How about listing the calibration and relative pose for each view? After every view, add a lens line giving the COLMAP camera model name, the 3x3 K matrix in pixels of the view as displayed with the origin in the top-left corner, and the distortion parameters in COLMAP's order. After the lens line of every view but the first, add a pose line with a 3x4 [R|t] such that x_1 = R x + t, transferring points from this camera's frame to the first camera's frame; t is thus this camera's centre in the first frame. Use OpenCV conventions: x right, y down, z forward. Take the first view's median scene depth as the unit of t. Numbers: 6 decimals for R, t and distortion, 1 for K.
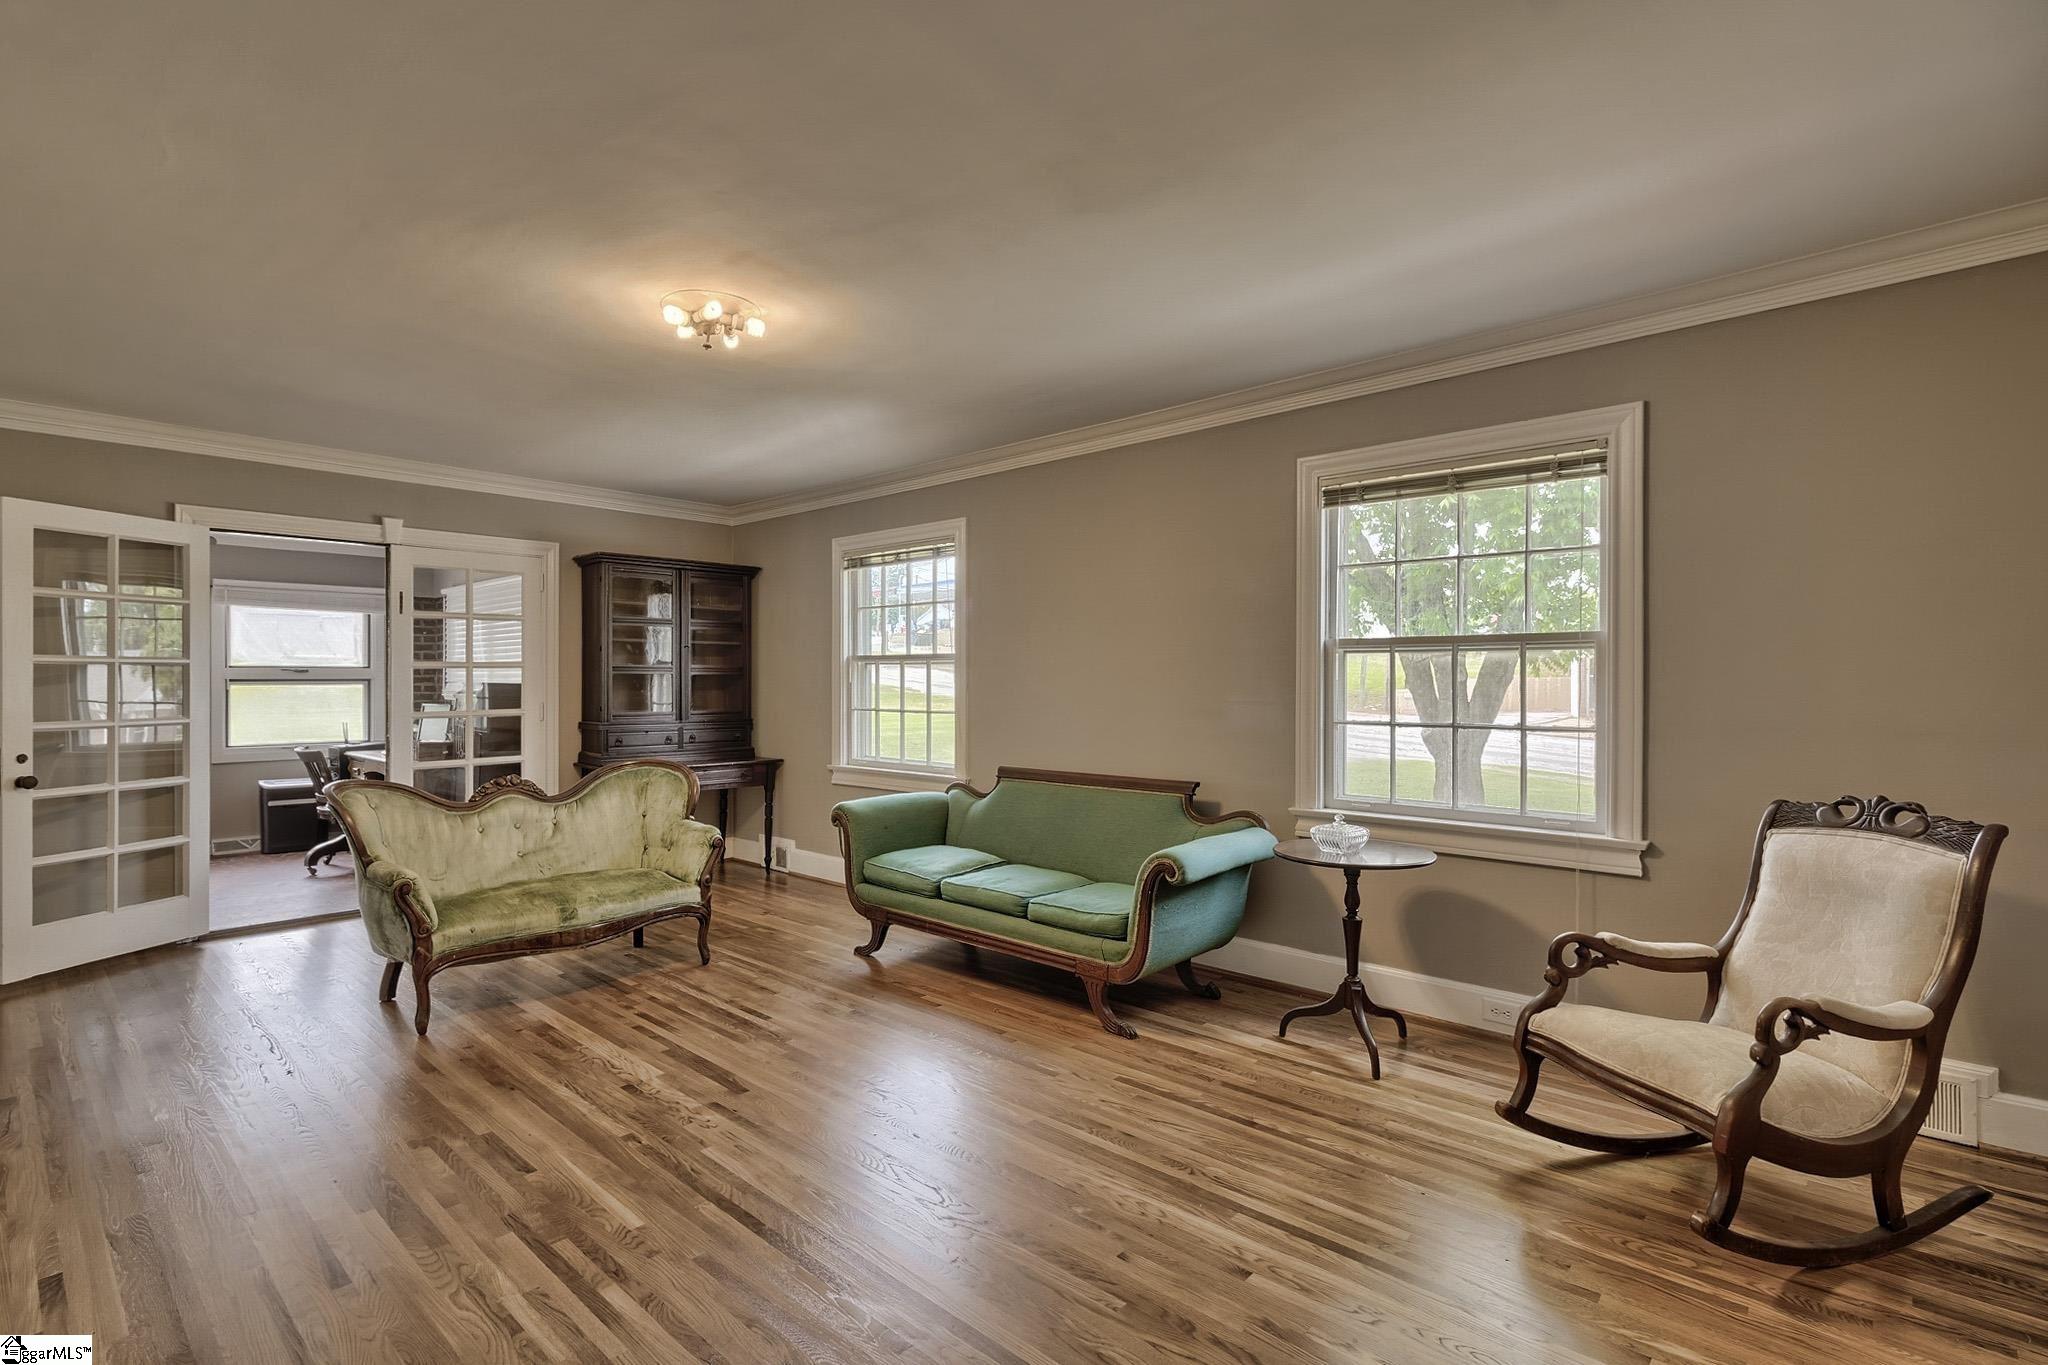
lens RADIAL K [[954.8, 0, 985.9], [0, 954.8, 676.8], [0, 0, 1]] dist [-0.000689, -0.000133]
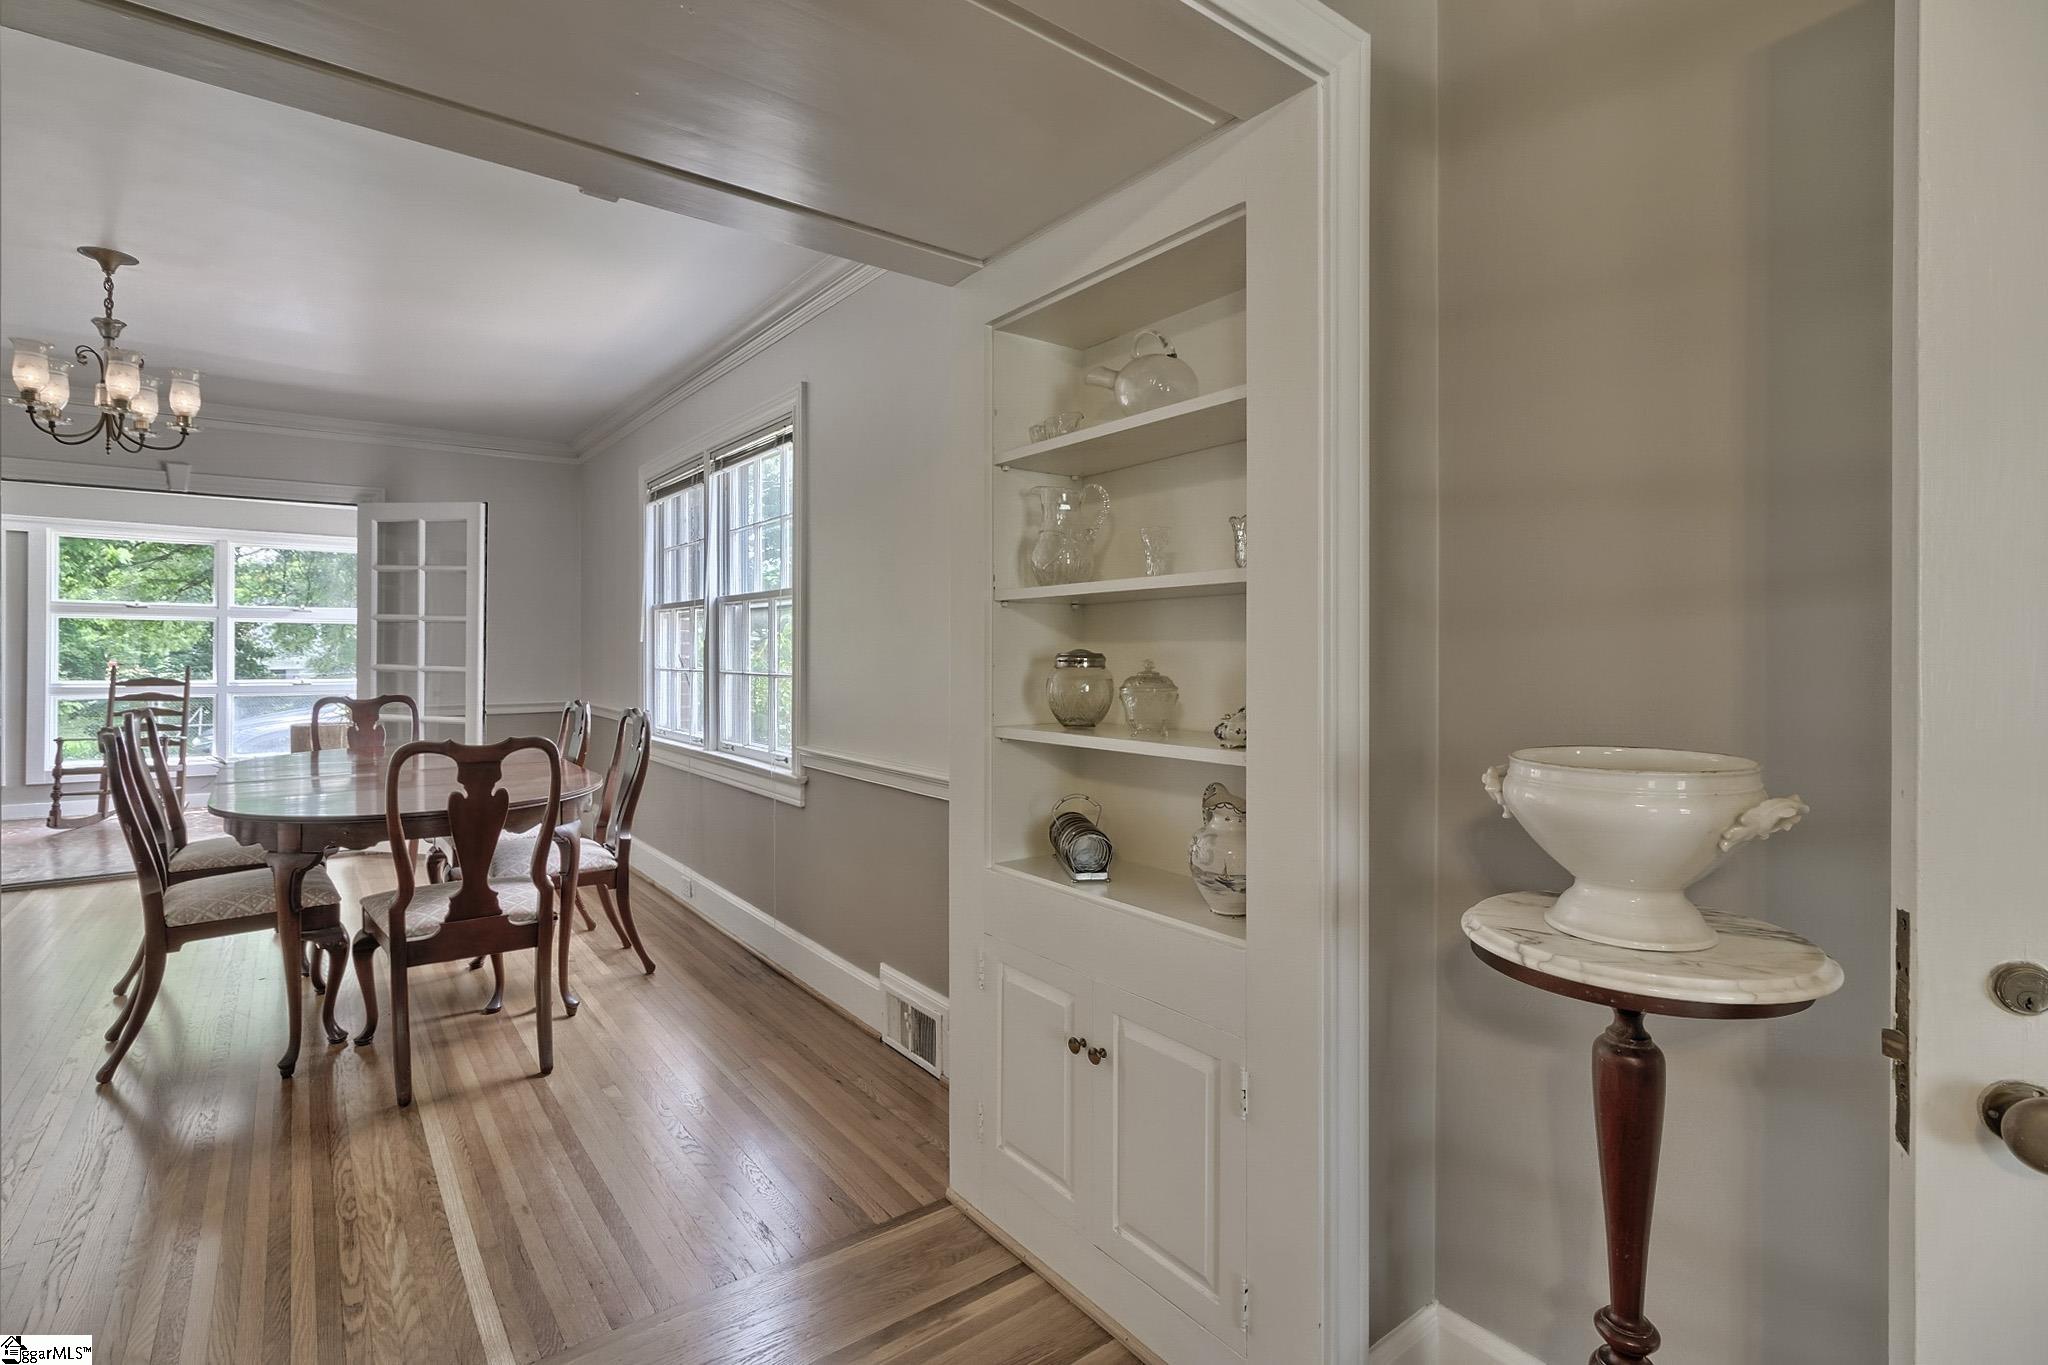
lens RADIAL K [[947.8, 0, 1022.4], [0, 947.8, 666.0], [0, 0, 1]] dist [-0.000452, -0.000054]
pose [[-0.159165, 0.013086, -0.987165, -0.902599], [-0.001060, 0.999909, 0.013426, 0.022305], [0.987251, 0.003183, -0.159137, 0.946638]]
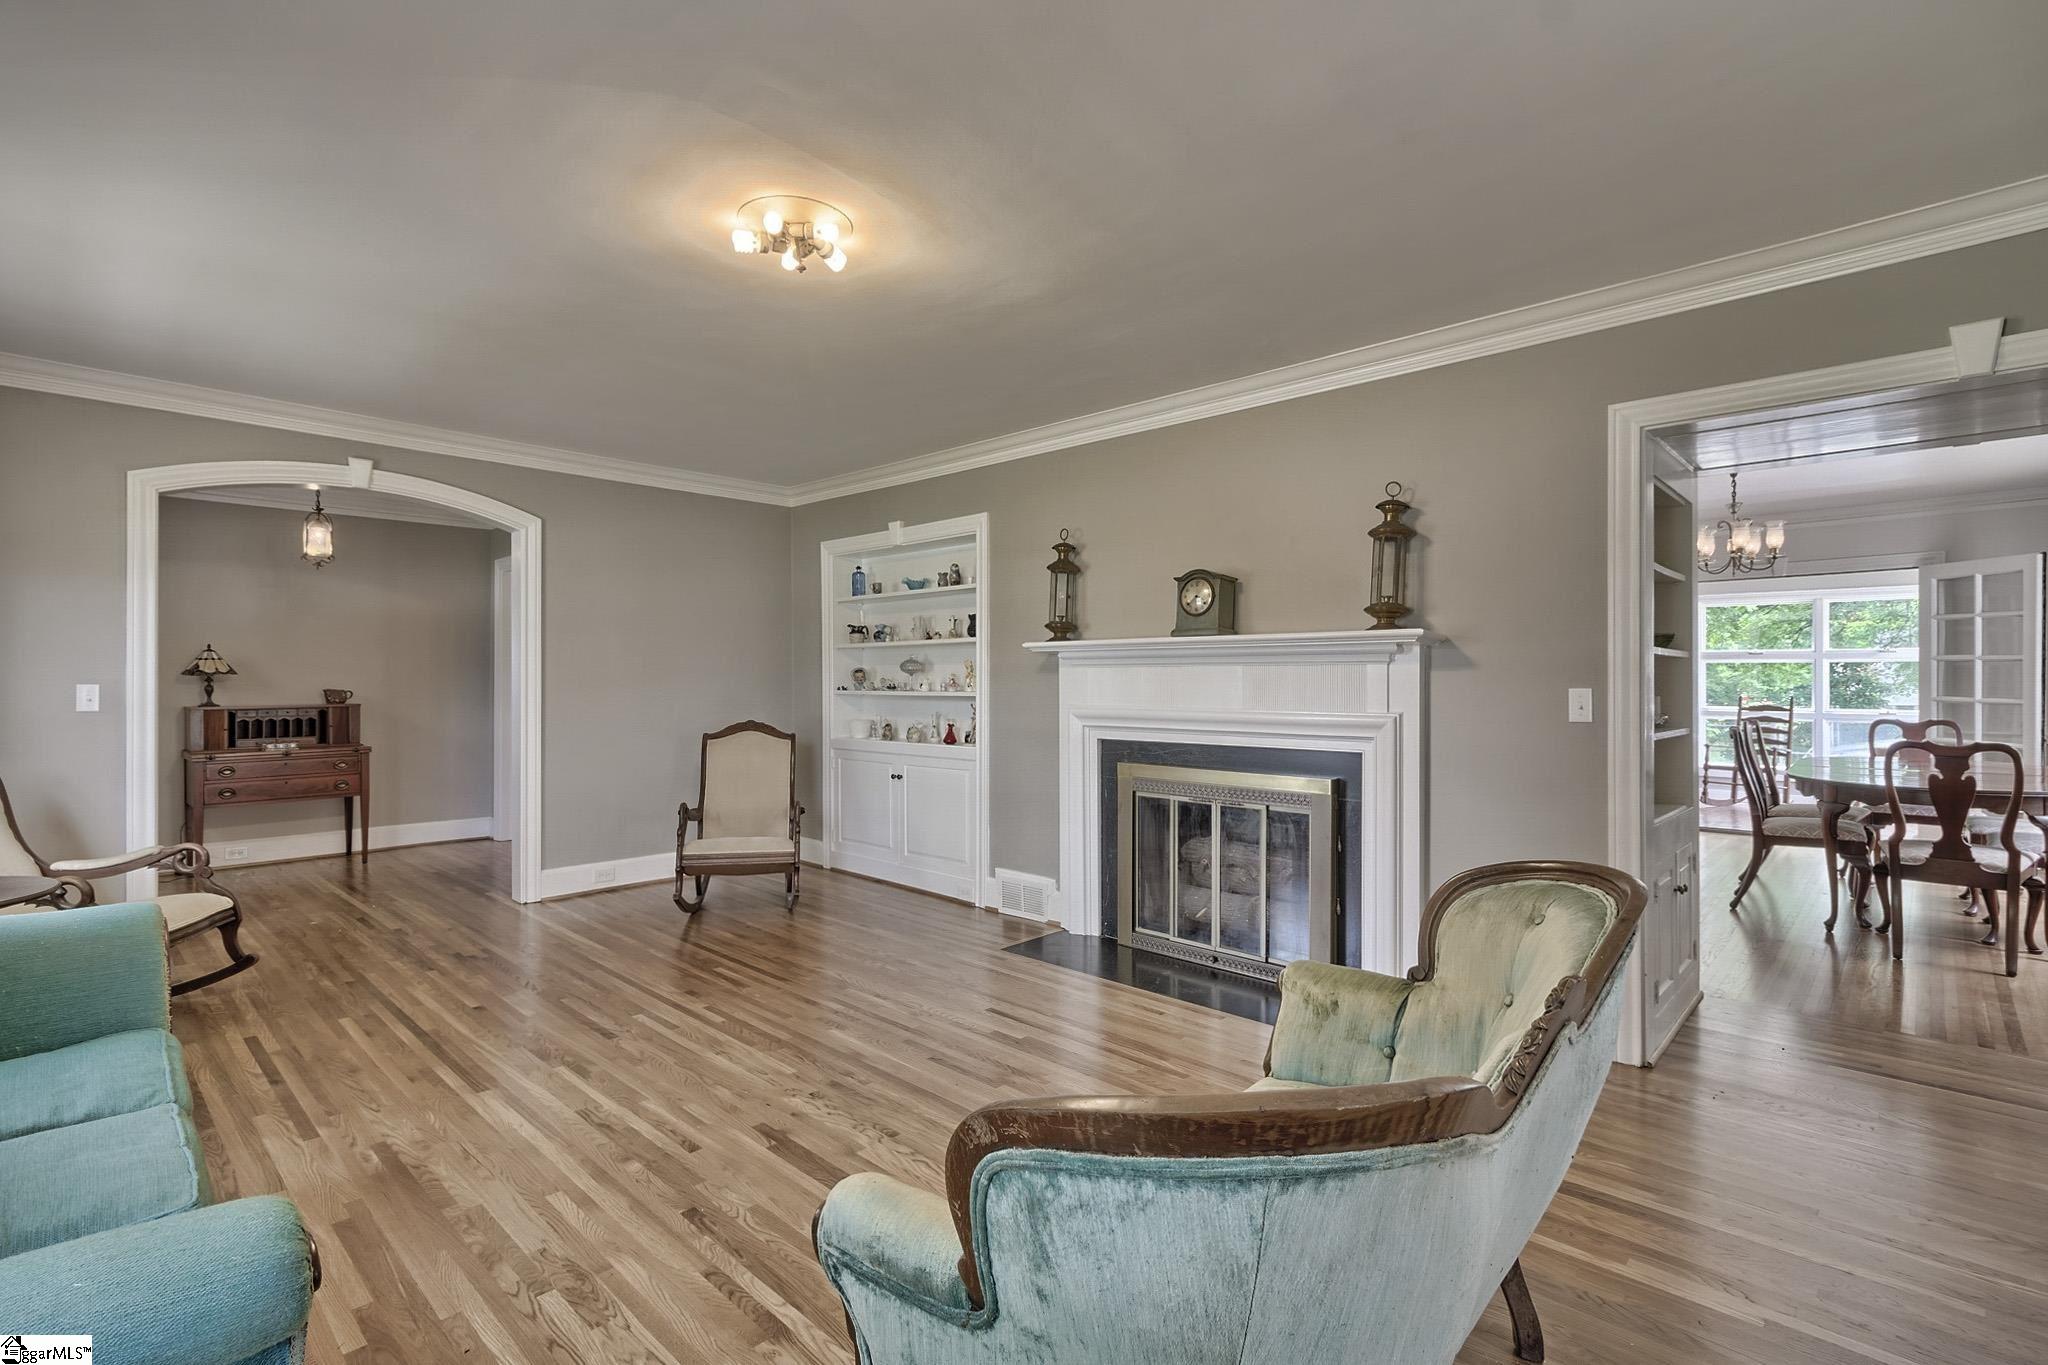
lens RADIAL K [[949.9, 0, 988.2], [0, 949.9, 668.1], [0, 0, 1]] dist [-0.000382, -0.000210]
pose [[-0.999656, 0.000496, 0.026214, -0.417974], [-0.000031, 0.999799, -0.020065, 0.023433], [-0.026219, -0.020059, -0.999455, 1.605238]]
